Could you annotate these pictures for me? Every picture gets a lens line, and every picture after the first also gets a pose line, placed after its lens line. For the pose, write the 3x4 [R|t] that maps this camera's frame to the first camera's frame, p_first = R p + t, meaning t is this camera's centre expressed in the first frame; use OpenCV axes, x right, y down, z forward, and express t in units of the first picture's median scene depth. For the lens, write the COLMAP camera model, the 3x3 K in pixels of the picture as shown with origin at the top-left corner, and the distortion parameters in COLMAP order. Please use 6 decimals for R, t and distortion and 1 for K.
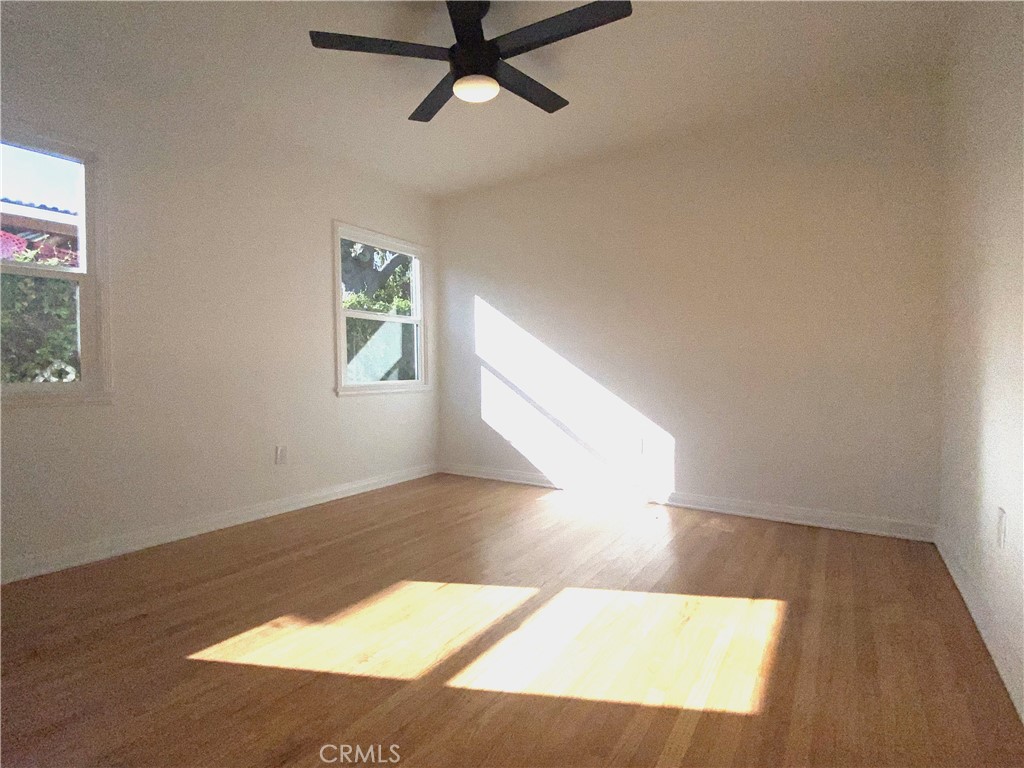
lens RADIAL K [[498.9, 0, 512.0], [0, 498.9, 384.0], [0, 0, 1]] dist [-0.001793, -0.015932]
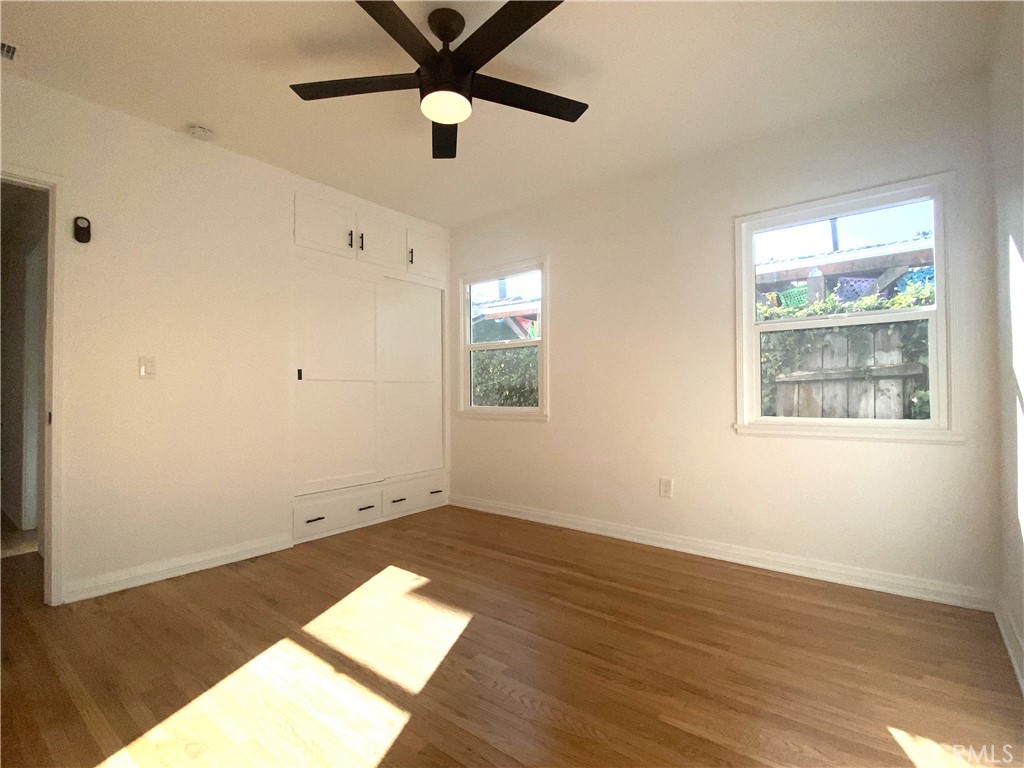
lens RADIAL K [[498.9, 0, 512.0], [0, 498.9, 384.0], [0, 0, 1]] dist [-0.001793, -0.015932]
pose [[-0.110413, -0.006648, -0.993864, 0.667287], [-0.019429, 0.999801, -0.004529, -0.062091], [0.993696, 0.018809, -0.110520, 0.997792]]
